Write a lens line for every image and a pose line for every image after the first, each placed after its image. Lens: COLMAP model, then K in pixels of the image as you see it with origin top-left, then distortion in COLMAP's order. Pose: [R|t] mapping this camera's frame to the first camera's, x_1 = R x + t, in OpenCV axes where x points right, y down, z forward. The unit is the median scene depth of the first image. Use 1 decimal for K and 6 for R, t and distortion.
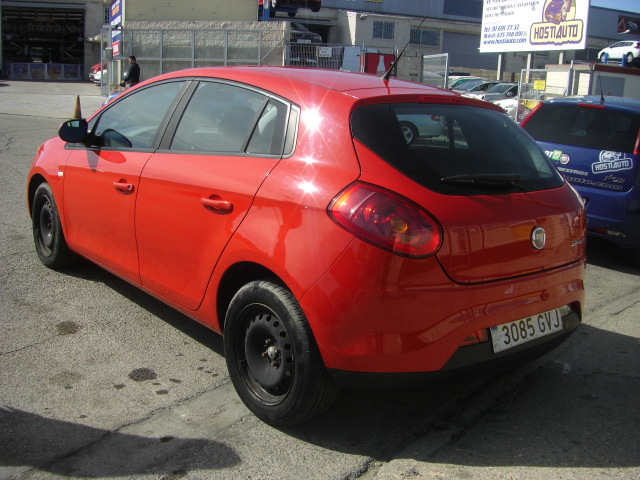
lens RADIAL K [[732.2, 0, 316.7], [0, 732.2, 241.2], [0, 0, 1]] dist [-0.150321, 0.000000]
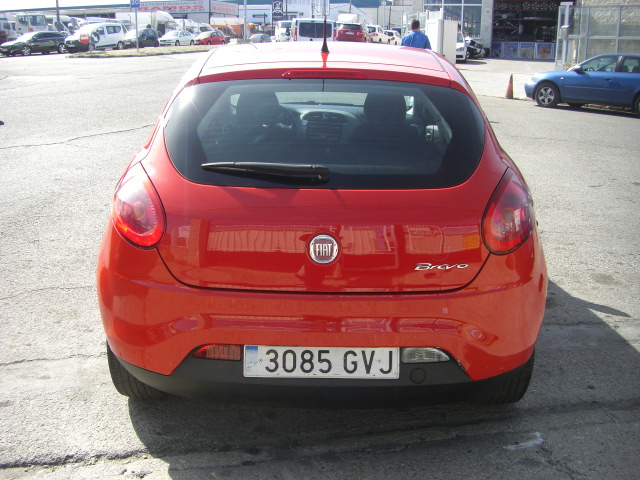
lens RADIAL K [[732.2, 0, 319.0], [0, 732.2, 241.0], [0, 0, 1]] dist [-0.150321, 0.000000]
pose [[0.747498, 0.128680, -0.651682, 0.792033], [-0.111176, 0.991455, 0.068248, -0.064074], [0.654895, 0.021436, 0.755416, 0.395360]]
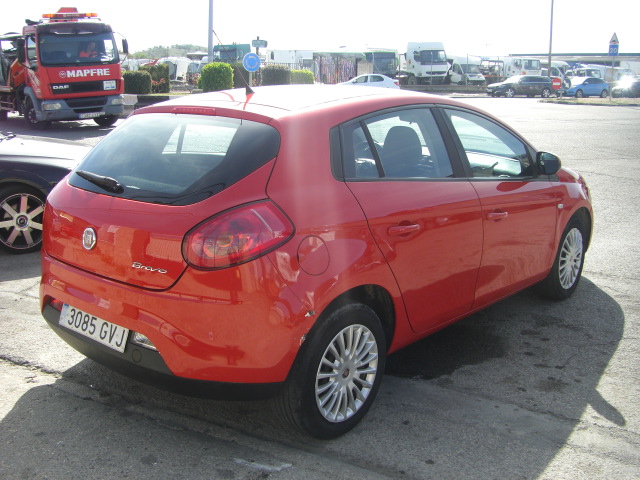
lens RADIAL K [[732.2, 0, 319.0], [0, 732.2, 236.8], [0, 0, 1]] dist [-0.150321, 0.000000]
pose [[0.151919, 0.156971, -0.975849, 1.322594], [-0.226636, 0.966535, 0.120191, -0.198475], [0.962059, 0.202903, 0.182410, 1.098139]]
